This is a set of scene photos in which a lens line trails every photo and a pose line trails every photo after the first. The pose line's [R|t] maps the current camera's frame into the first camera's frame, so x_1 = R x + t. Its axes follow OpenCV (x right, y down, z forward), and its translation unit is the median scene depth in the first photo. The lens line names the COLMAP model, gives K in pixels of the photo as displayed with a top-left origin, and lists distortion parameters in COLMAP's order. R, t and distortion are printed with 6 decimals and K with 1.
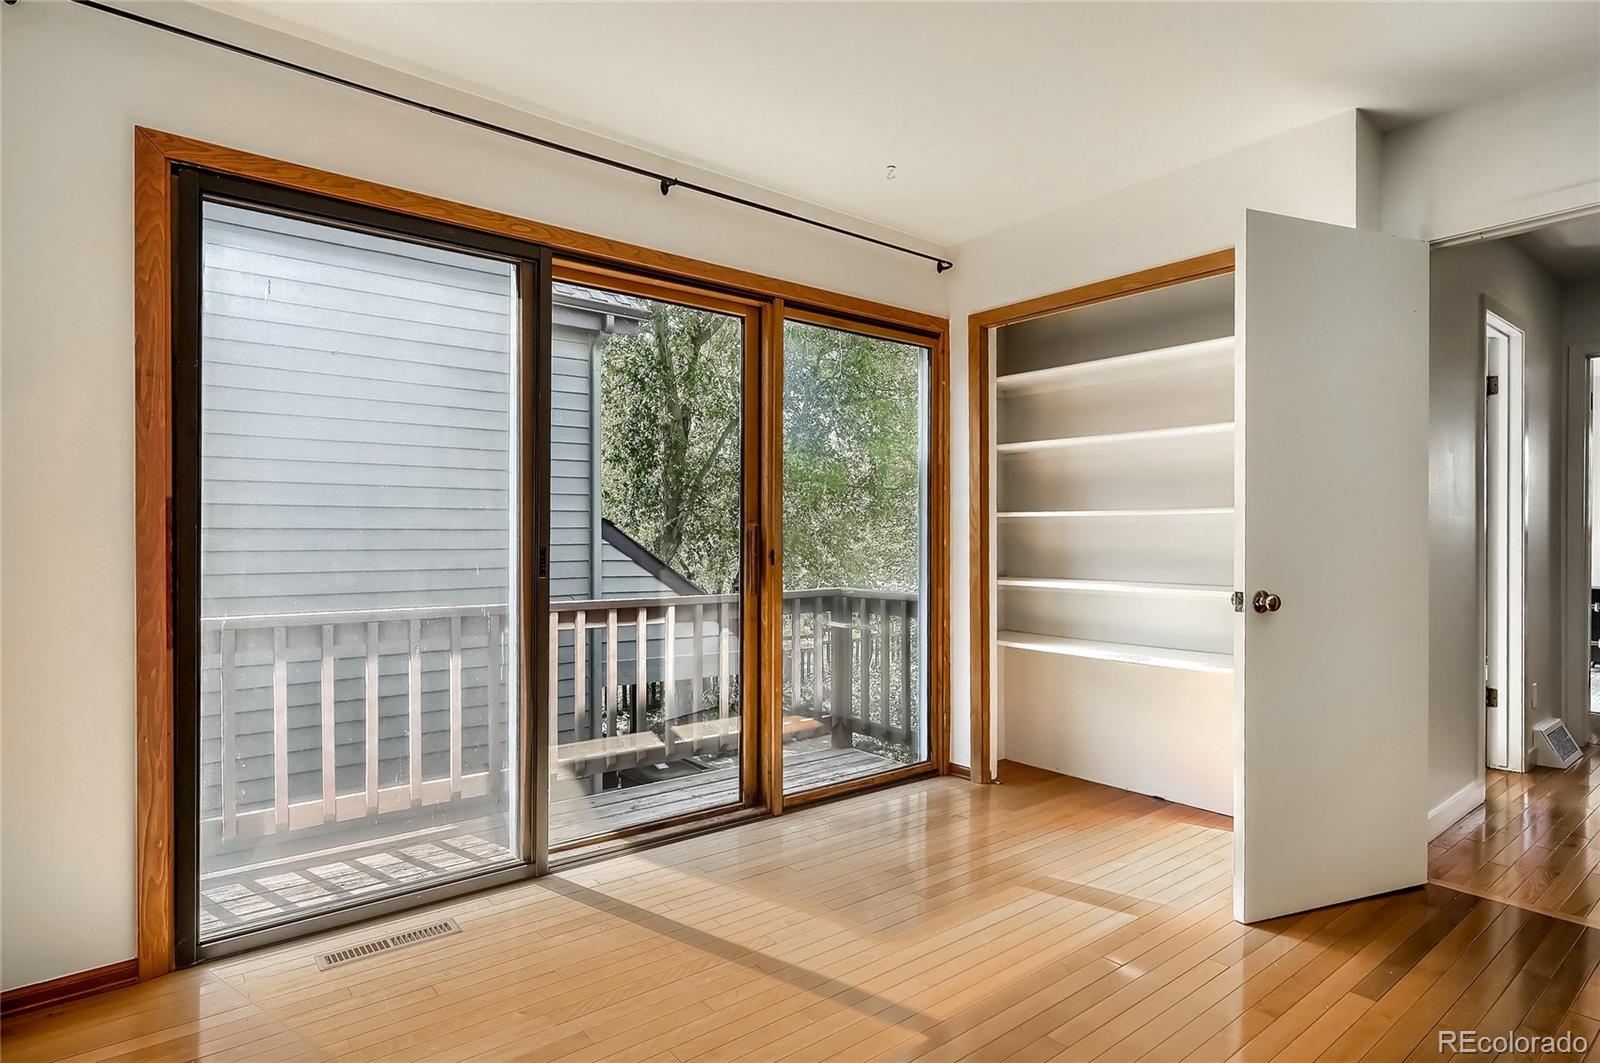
lens RADIAL K [[821.1, 0, 789.1], [0, 821.1, 538.3], [0, 0, 1]] dist [-0.006892, 0.003564]
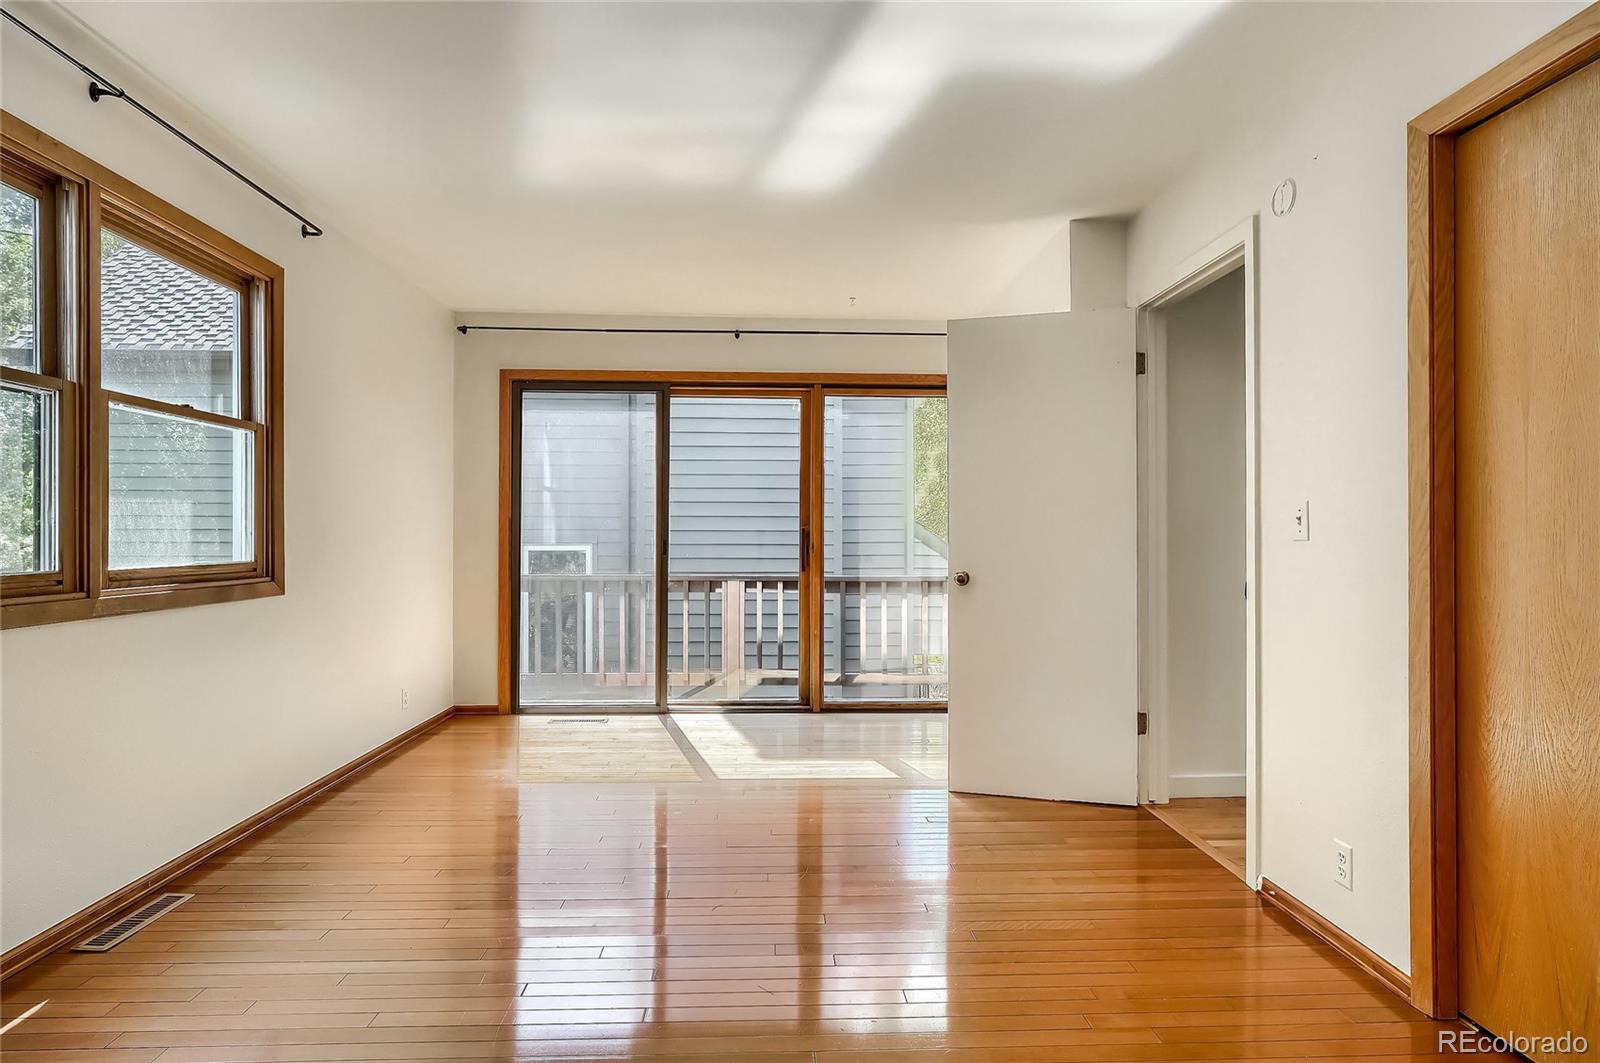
lens RADIAL K [[821.1, 0, 806.7], [0, 821.1, 535.1], [0, 0, 1]] dist [-0.006892, 0.003564]
pose [[0.803887, -0.002183, -0.594778, 1.145506], [-0.001360, 0.999984, -0.005507, 0.008044], [0.594780, 0.005236, 0.803871, -0.352926]]
